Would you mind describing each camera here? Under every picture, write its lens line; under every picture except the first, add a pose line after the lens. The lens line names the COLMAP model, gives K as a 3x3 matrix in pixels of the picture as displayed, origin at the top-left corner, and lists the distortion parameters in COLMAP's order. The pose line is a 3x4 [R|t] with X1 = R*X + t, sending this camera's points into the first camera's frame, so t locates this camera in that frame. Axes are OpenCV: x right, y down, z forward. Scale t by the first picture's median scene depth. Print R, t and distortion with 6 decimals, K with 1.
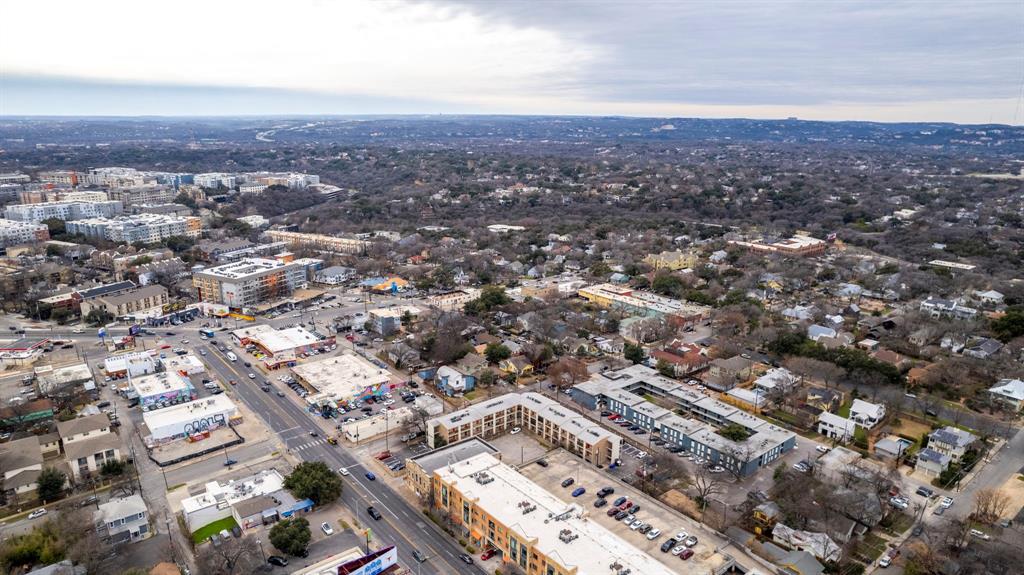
lens RADIAL K [[659.5, 0, 512.0], [0, 659.5, 287.5], [0, 0, 1]] dist [-0.073111, 0.064286]
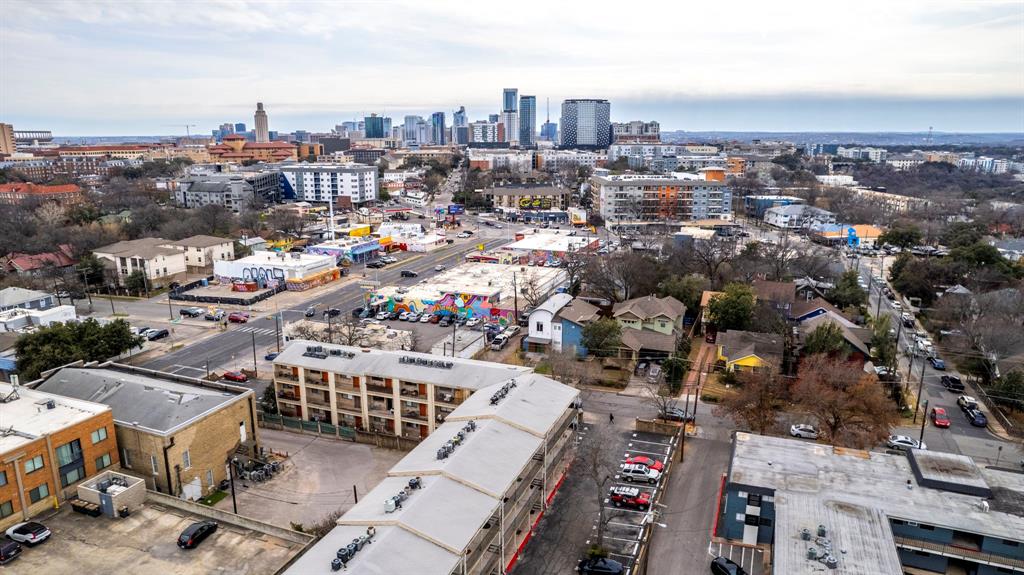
lens RADIAL K [[668.2, 0, 512.0], [0, 668.2, 287.5], [0, 0, 1]] dist [-0.079959, 0.071795]
pose [[0.493832, 0.189108, -0.848745, 0.258656], [-0.212065, 0.972786, 0.093358, 0.079148], [0.843302, 0.133886, 0.520496, 0.721018]]
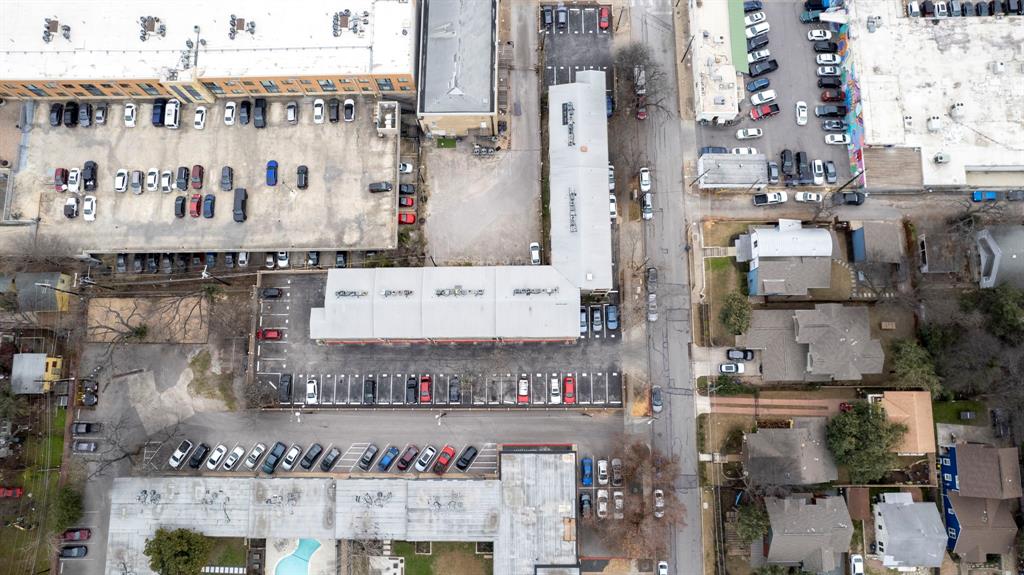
lens RADIAL K [[668.2, 0, 512.0], [0, 668.2, 287.5], [0, 0, 1]] dist [-0.079959, 0.071795]
pose [[-0.627423, 0.767869, -0.129298, 0.085804], [-0.191654, 0.008658, 0.981424, -0.227502], [0.754725, 0.640548, 0.141733, 0.801991]]
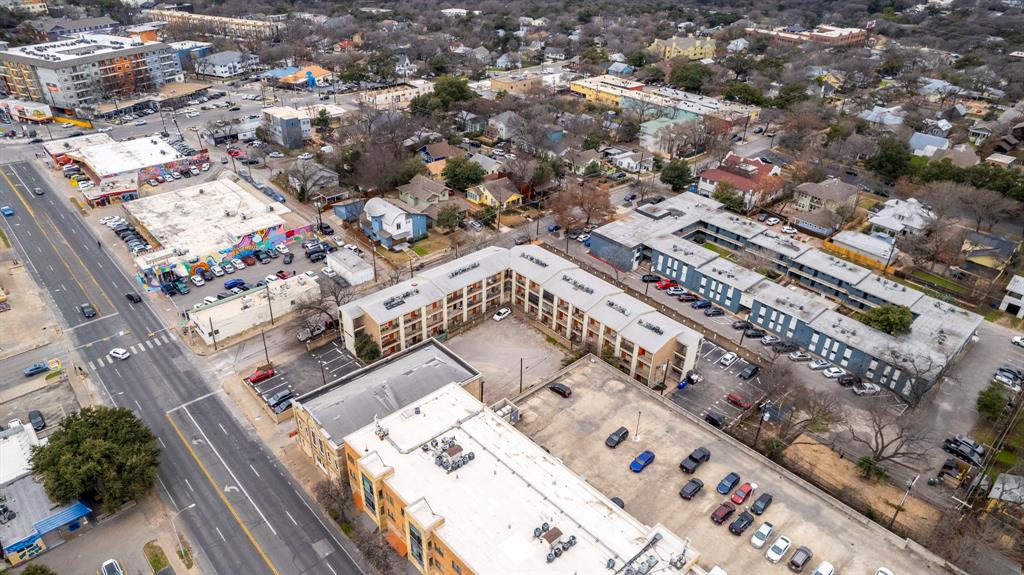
lens RADIAL K [[659.5, 0, 512.0], [0, 659.5, 287.5], [0, 0, 1]] dist [-0.073111, 0.064286]
pose [[0.997760, -0.016512, 0.064829, -0.019479], [-0.002022, 0.961174, 0.275937, 0.032695], [-0.066868, -0.275450, 0.958987, 0.393483]]
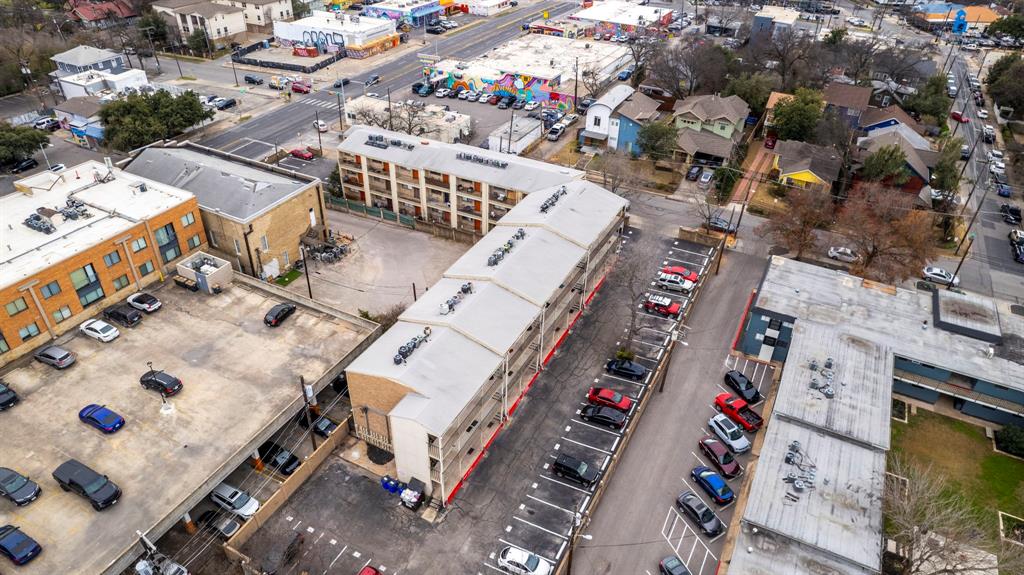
lens RADIAL K [[659.5, 0, 512.0], [0, 659.5, 287.5], [0, 0, 1]] dist [-0.073111, 0.064286]
pose [[0.401647, 0.515261, -0.757091, 0.259769], [-0.248643, 0.857005, 0.451352, 0.055889], [0.881395, 0.006961, 0.472329, 0.716671]]
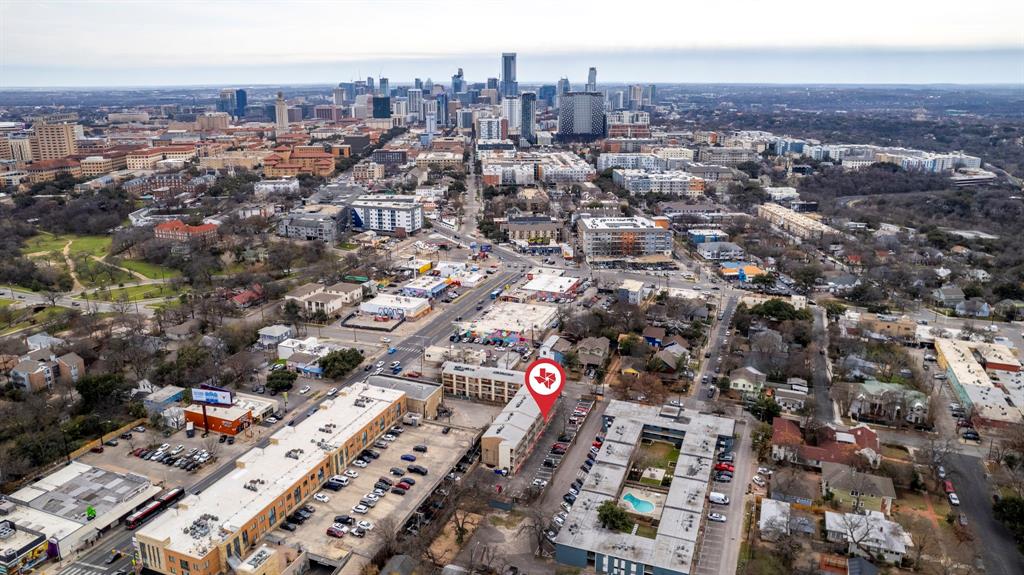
lens RADIAL K [[686.6, 0, 512.0], [0, 686.6, 287.5], [0, 0, 1]] dist [-0.048752, -0.000179]
pose [[0.497911, 0.242390, -0.832665, 0.688287], [-0.214111, 0.964782, 0.152816, -0.091264], [0.840381, 0.102194, 0.532274, 0.385680]]
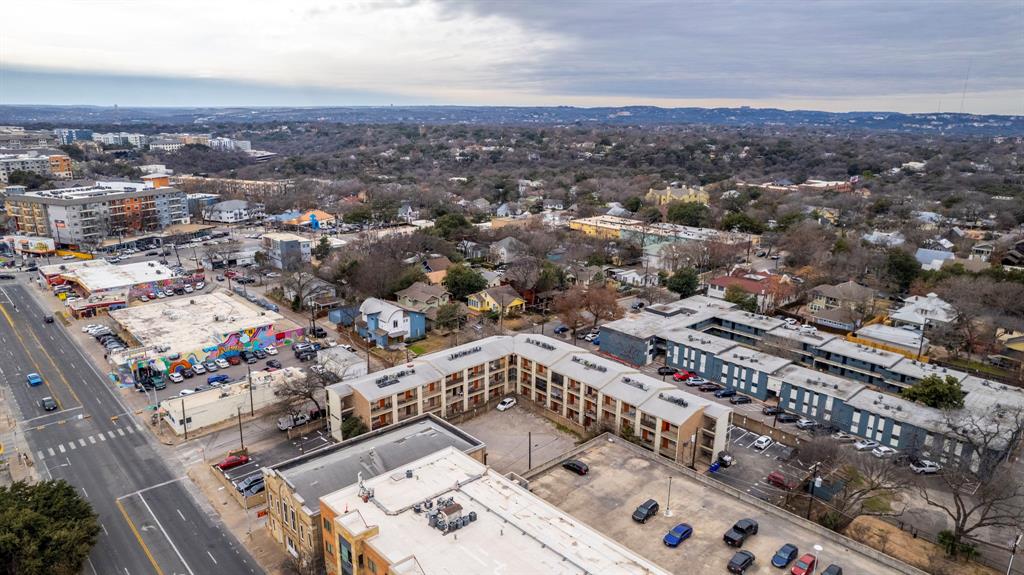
lens RADIAL K [[666.8, 0, 512.0], [0, 666.8, 287.5], [0, 0, 1]] dist [-0.084756, 0.079288]
pose [[0.997659, -0.015630, 0.066576, -0.020343], [0.014938, 0.999829, 0.010879, 0.103976], [-0.066734, -0.009859, 0.997722, 0.412898]]
